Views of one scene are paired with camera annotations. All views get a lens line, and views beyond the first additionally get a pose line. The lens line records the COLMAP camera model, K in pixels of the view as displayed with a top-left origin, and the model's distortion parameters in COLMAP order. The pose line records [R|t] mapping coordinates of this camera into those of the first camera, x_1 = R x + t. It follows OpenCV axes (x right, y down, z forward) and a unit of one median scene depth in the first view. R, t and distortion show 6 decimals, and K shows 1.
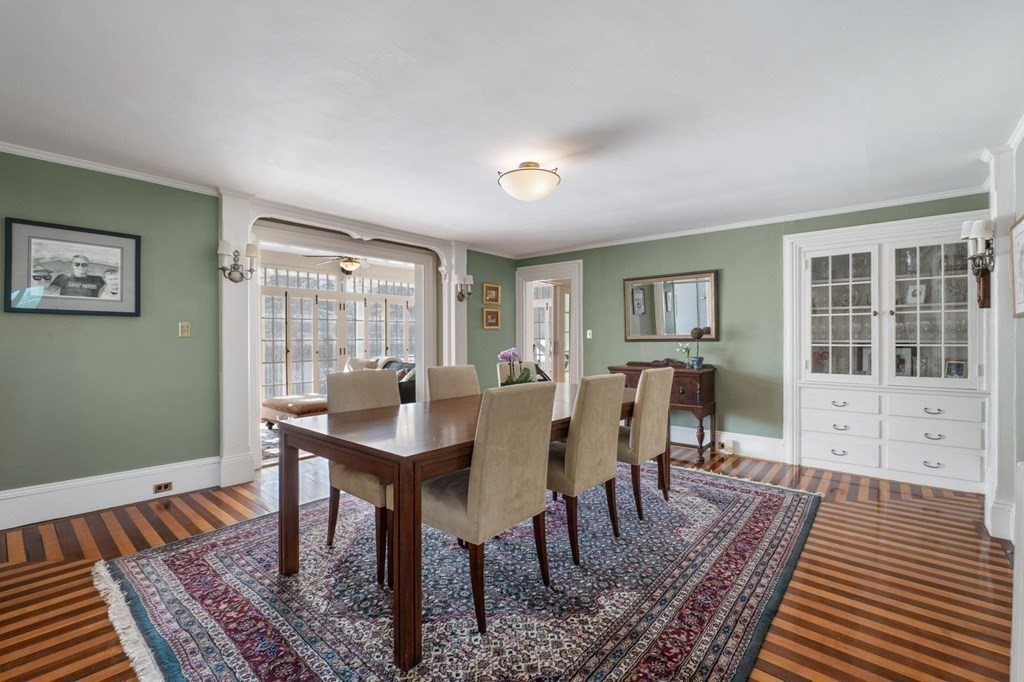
lens RADIAL K [[450.2, 0, 509.4], [0, 450.2, 338.4], [0, 0, 1]] dist [-0.008768, 0.001762]
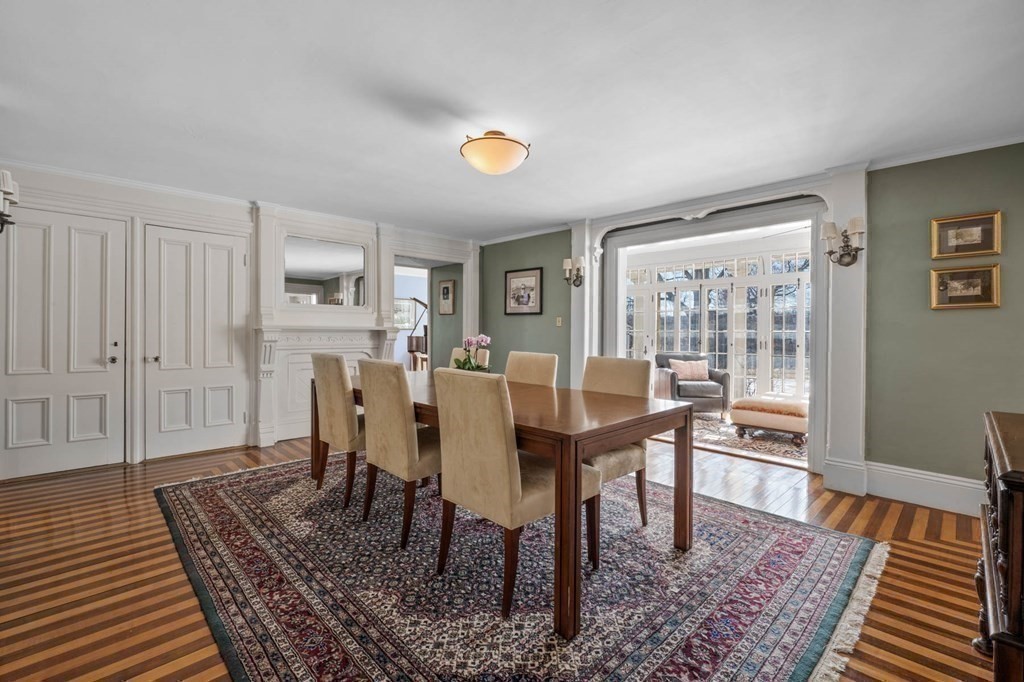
lens RADIAL K [[450.2, 0, 510.9], [0, 450.2, 331.8], [0, 0, 1]] dist [-0.008768, 0.001762]
pose [[-0.100551, 0.005247, -0.994918, 1.117087], [-0.006938, 0.999958, 0.005975, 0.009851], [0.994908, 0.007504, -0.100510, 1.323653]]
